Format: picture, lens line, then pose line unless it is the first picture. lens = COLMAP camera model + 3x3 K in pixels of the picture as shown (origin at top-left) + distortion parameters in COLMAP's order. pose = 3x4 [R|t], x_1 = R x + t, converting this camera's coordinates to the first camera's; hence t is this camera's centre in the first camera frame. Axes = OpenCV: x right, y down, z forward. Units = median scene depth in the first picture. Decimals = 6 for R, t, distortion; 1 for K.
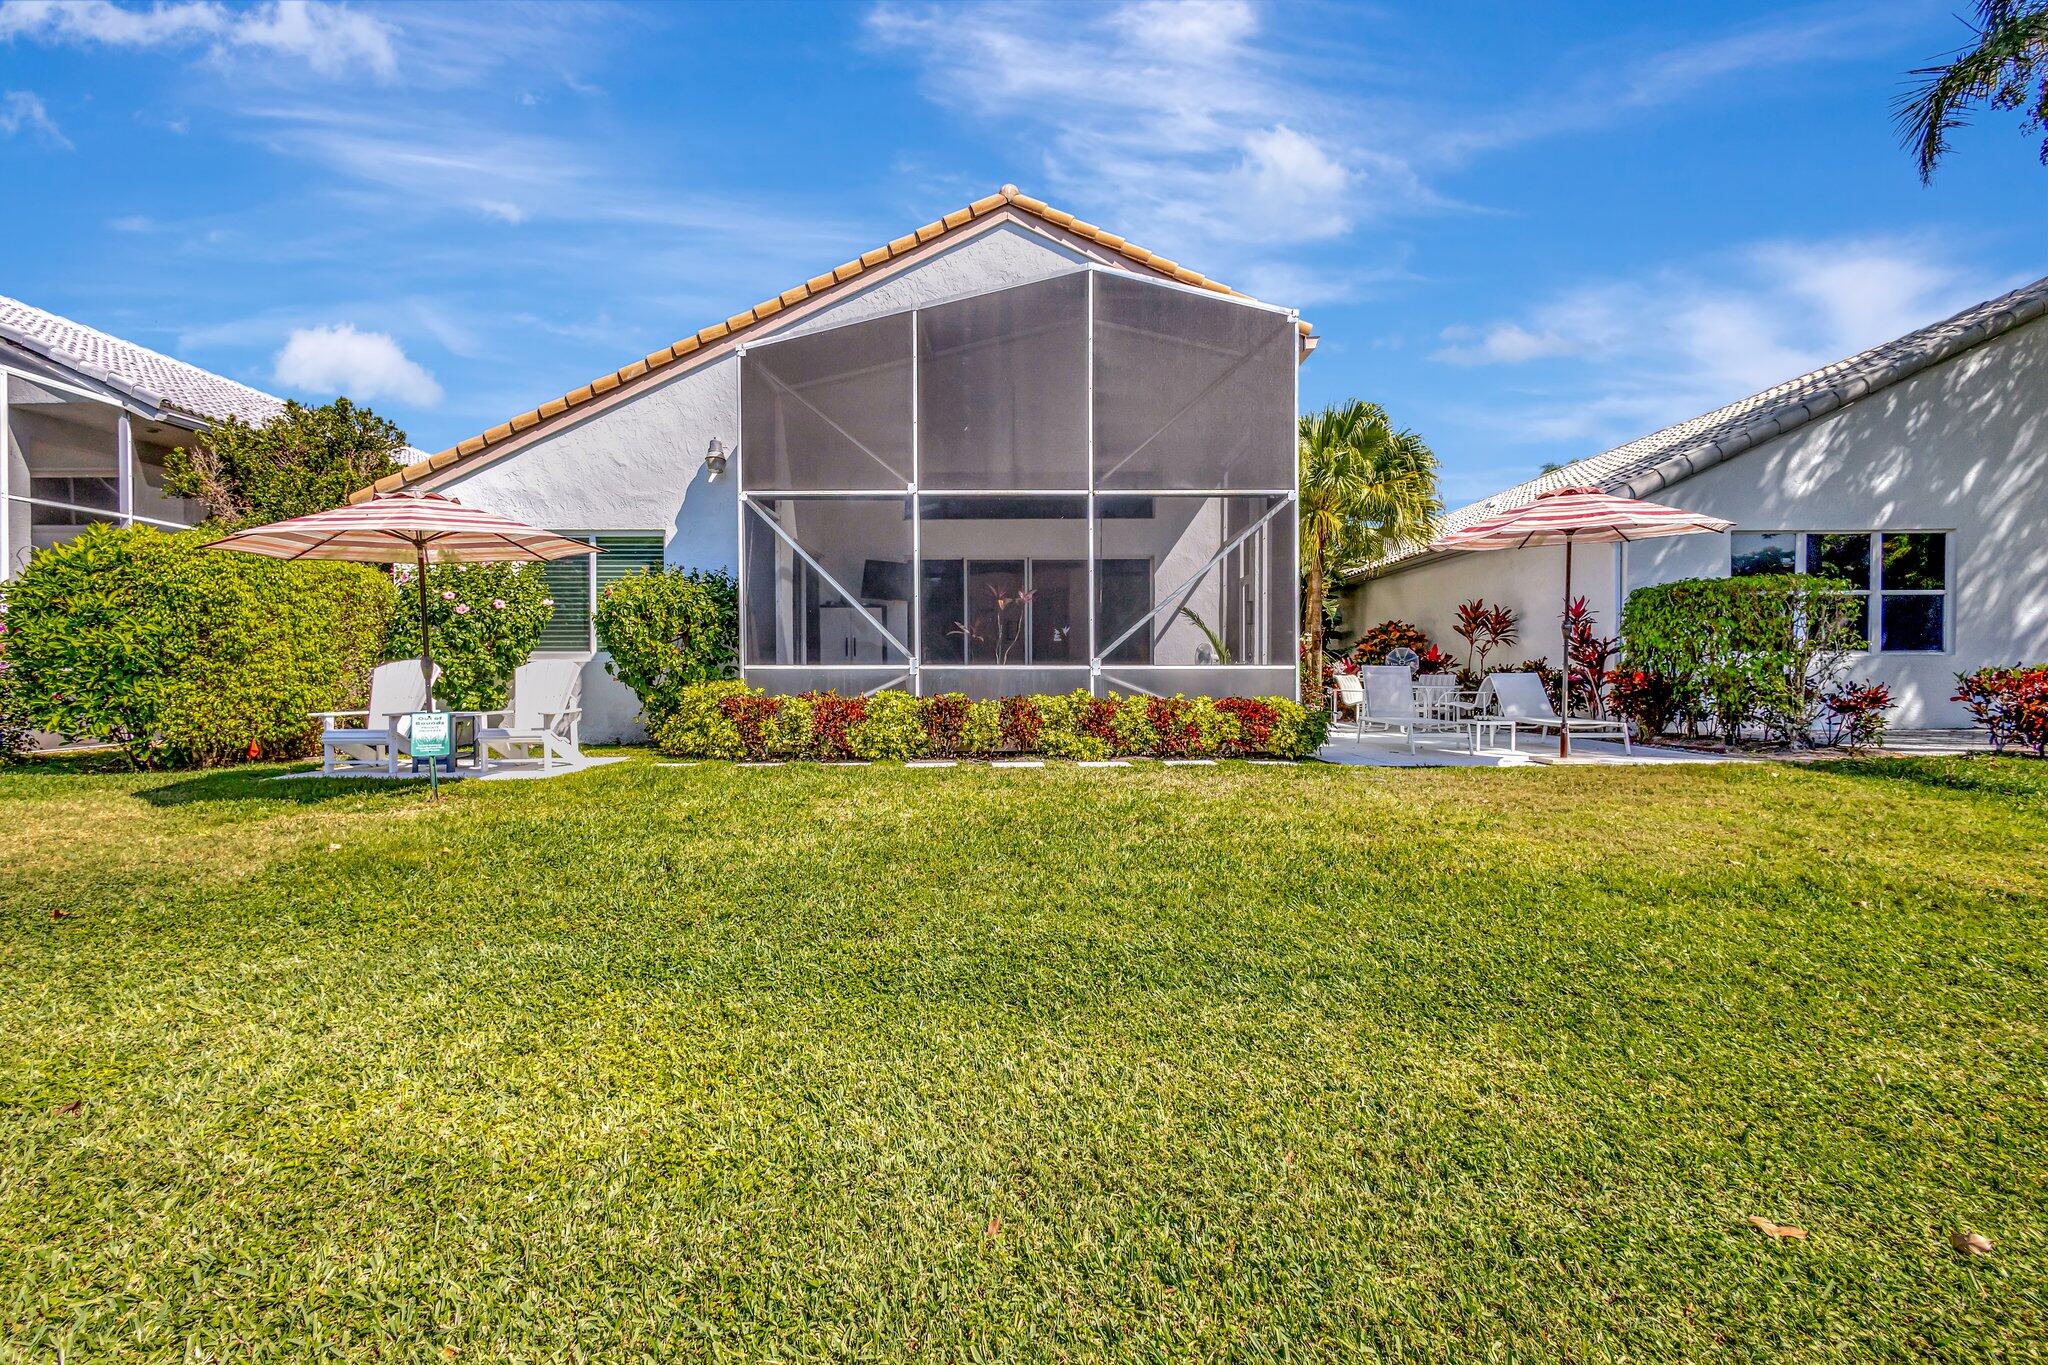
lens RADIAL K [[942.2, 0, 1023.8], [0, 942.2, 686.9], [0, 0, 1]] dist [0.009731, -0.003553]
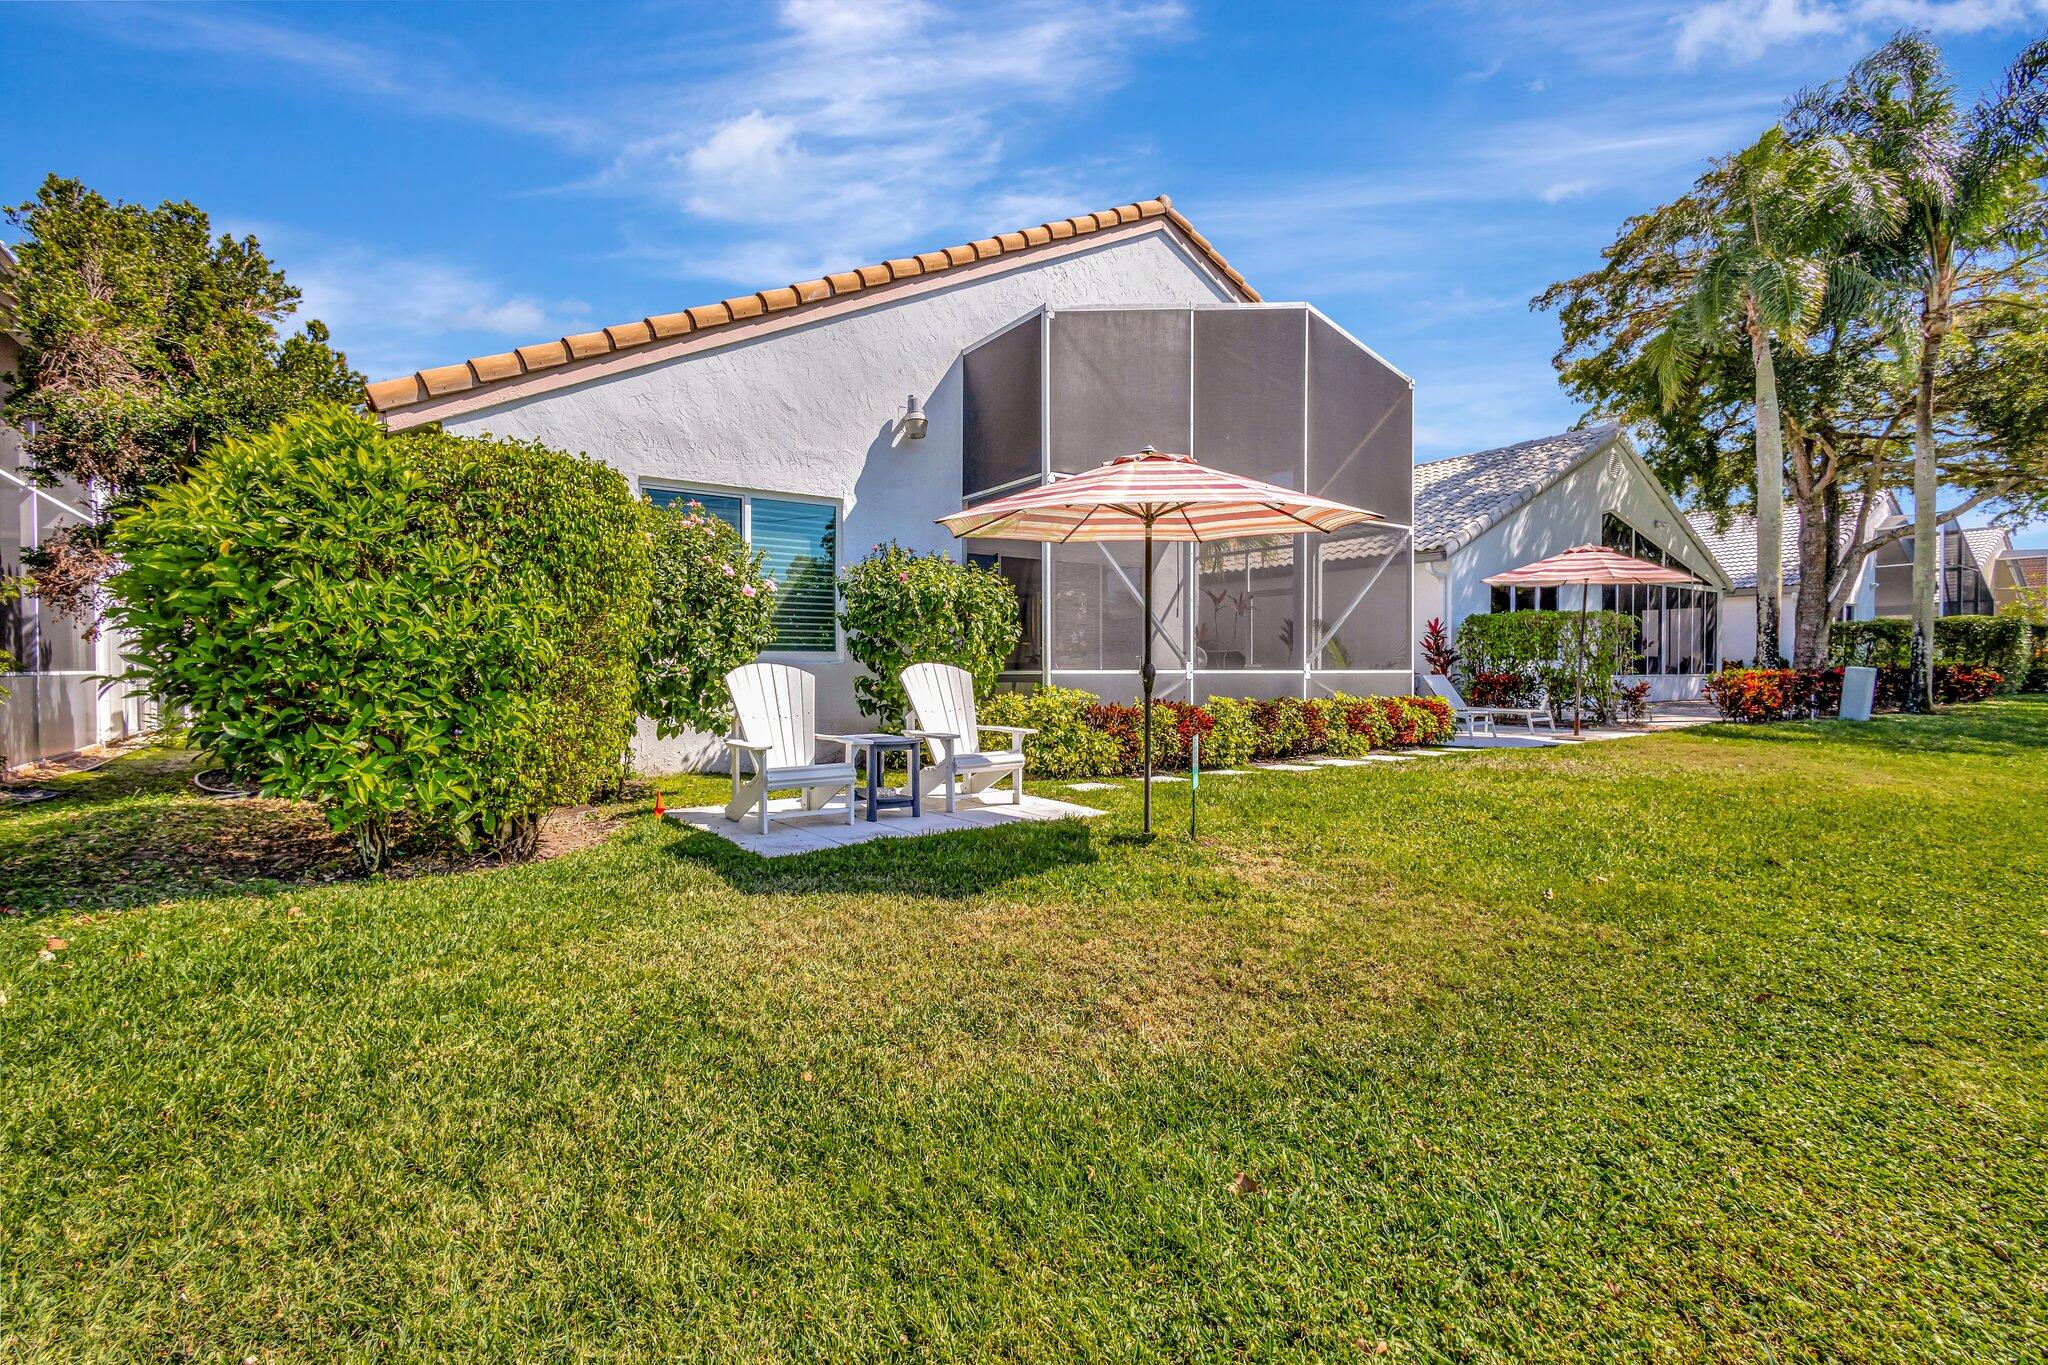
lens RADIAL K [[942.2, 0, 1024.0], [0, 942.2, 678.6], [0, 0, 1]] dist [0.009731, -0.003553]
pose [[0.810002, -0.005136, 0.586404, -0.734444], [0.001967, 0.999980, 0.006041, -0.018766], [-0.586423, -0.003740, 0.809996, 0.264605]]
